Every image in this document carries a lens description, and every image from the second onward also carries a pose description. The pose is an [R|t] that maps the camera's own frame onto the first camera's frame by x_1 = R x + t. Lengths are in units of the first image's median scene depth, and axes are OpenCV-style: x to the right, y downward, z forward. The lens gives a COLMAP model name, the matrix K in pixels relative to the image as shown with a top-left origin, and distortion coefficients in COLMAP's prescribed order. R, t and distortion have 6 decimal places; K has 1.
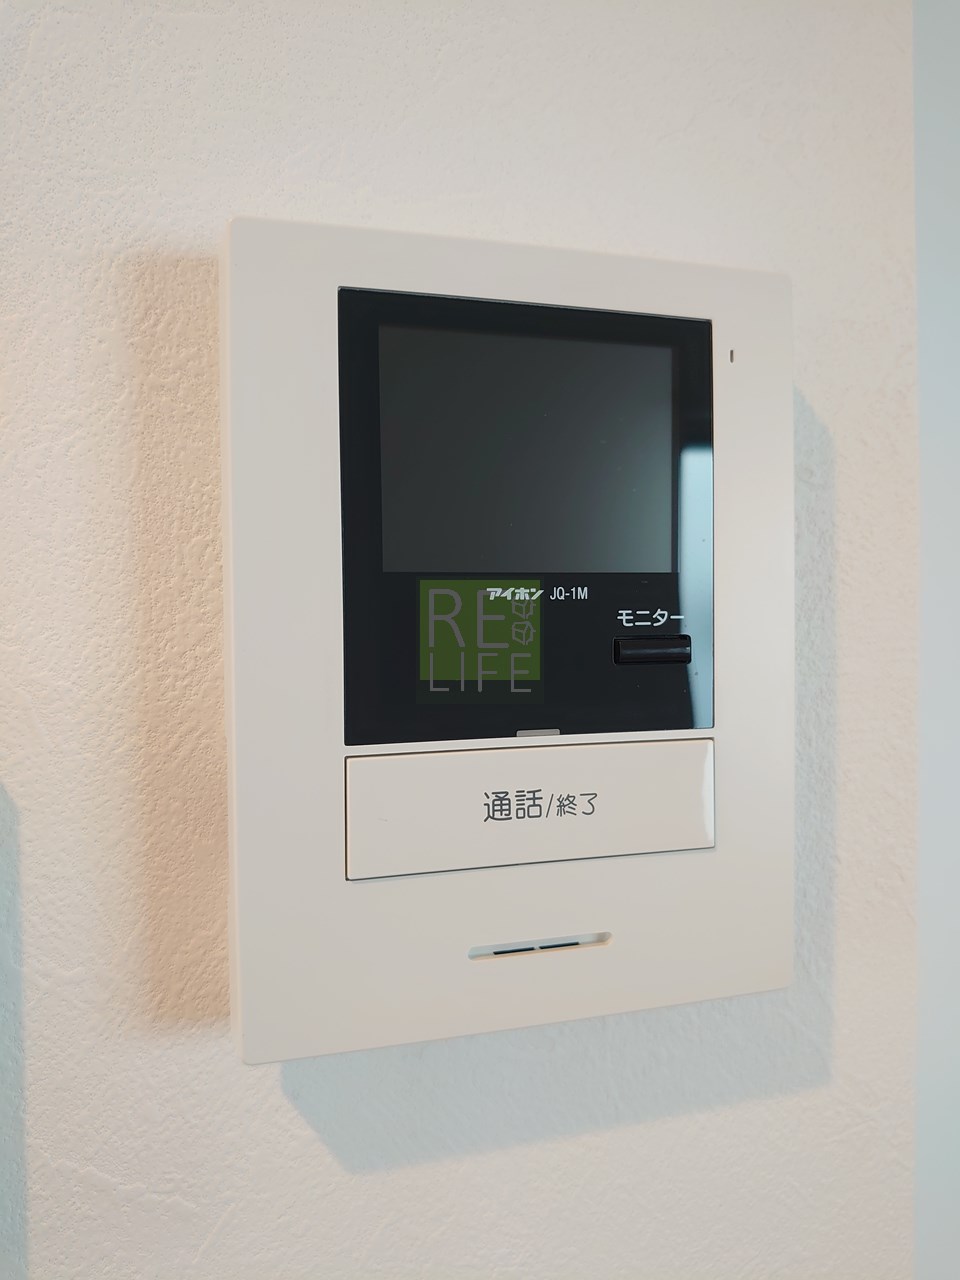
lens RADIAL K [[1005.3, 0, 480.0], [0, 1005.3, 640.0], [0, 0, 1]] dist [-0.076207, 0.067495]
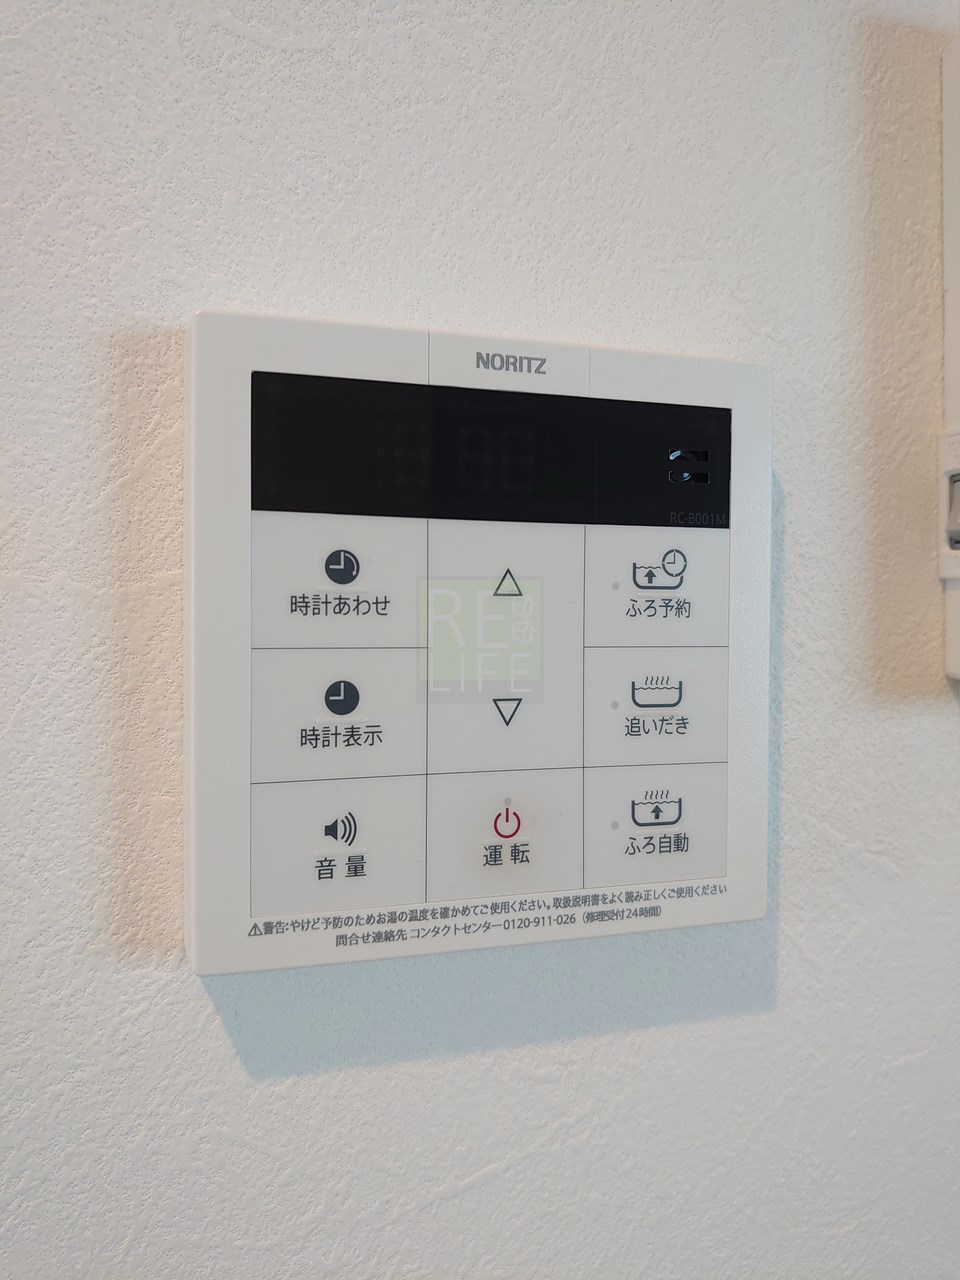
lens RADIAL K [[1005.3, 0, 480.0], [0, 1005.3, 640.0], [0, 0, 1]] dist [-0.076207, 0.067495]
pose [[0.999889, 0.003722, 0.014398, -0.802838], [-0.003584, 0.999947, -0.009615, 0.339841], [-0.014433, 0.009562, 0.999850, -0.121882]]
